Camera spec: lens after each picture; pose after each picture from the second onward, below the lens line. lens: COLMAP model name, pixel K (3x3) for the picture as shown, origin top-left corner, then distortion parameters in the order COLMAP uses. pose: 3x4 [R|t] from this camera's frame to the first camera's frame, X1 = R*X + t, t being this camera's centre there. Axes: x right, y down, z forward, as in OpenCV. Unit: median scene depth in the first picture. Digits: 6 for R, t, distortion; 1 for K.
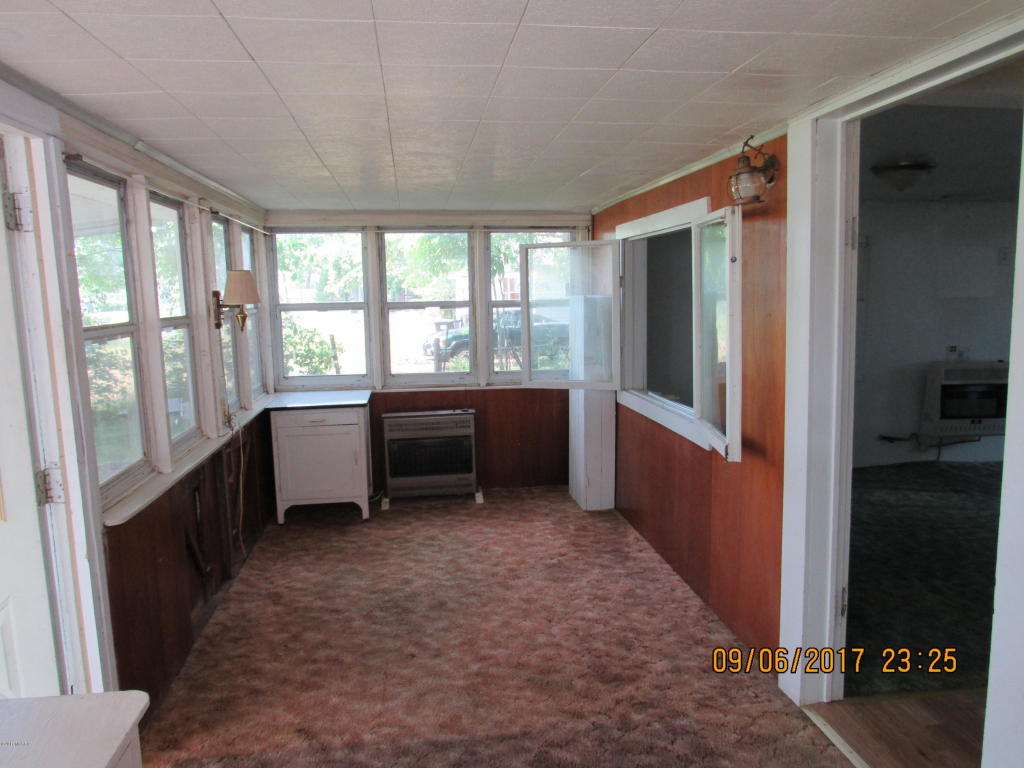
lens RADIAL K [[727.8, 0, 508.8], [0, 727.8, 383.1], [0, 0, 1]] dist [-0.039615, 0.006521]
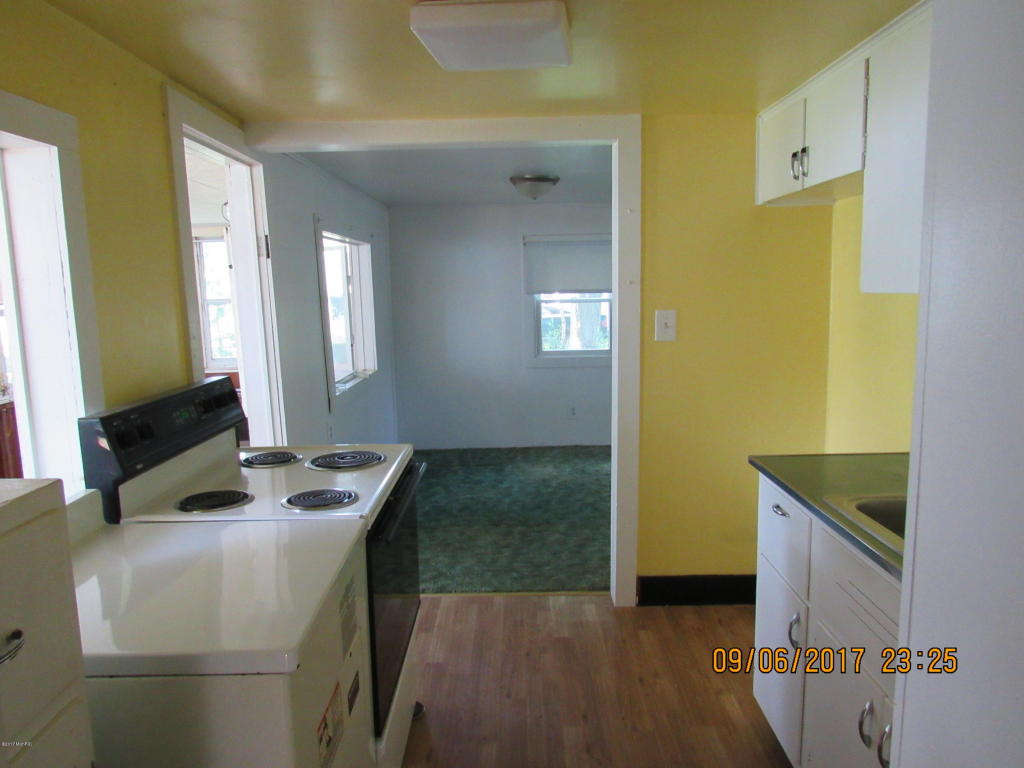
lens RADIAL K [[727.8, 0, 510.9], [0, 727.8, 386.1], [0, 0, 1]] dist [-0.039615, 0.006521]
pose [[0.991646, 0.003315, -0.128949, 0.455570], [-0.001616, 0.999911, 0.013281, 0.014872], [0.128982, -0.012962, 0.991562, -0.124424]]
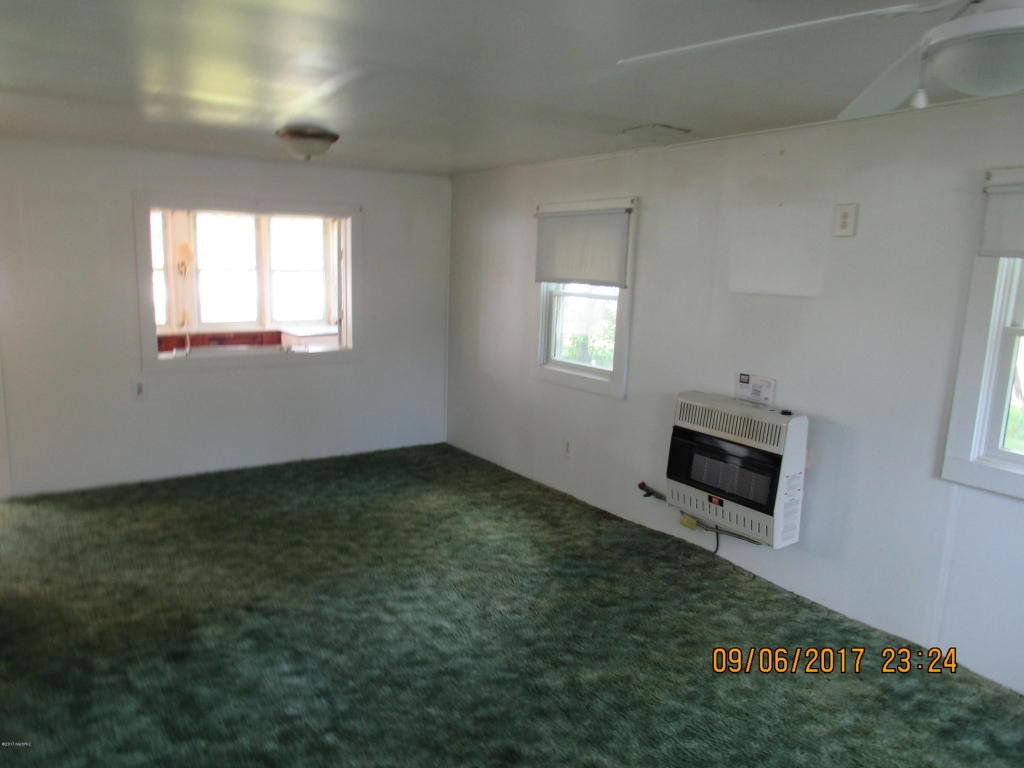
lens RADIAL K [[727.8, 0, 509.7], [0, 727.8, 386.0], [0, 0, 1]] dist [-0.039615, 0.006521]
pose [[0.452653, 0.169651, -0.875399, 1.086924], [-0.139530, 0.983116, 0.118378, -0.087678], [0.880702, 0.068561, 0.468682, 0.560609]]
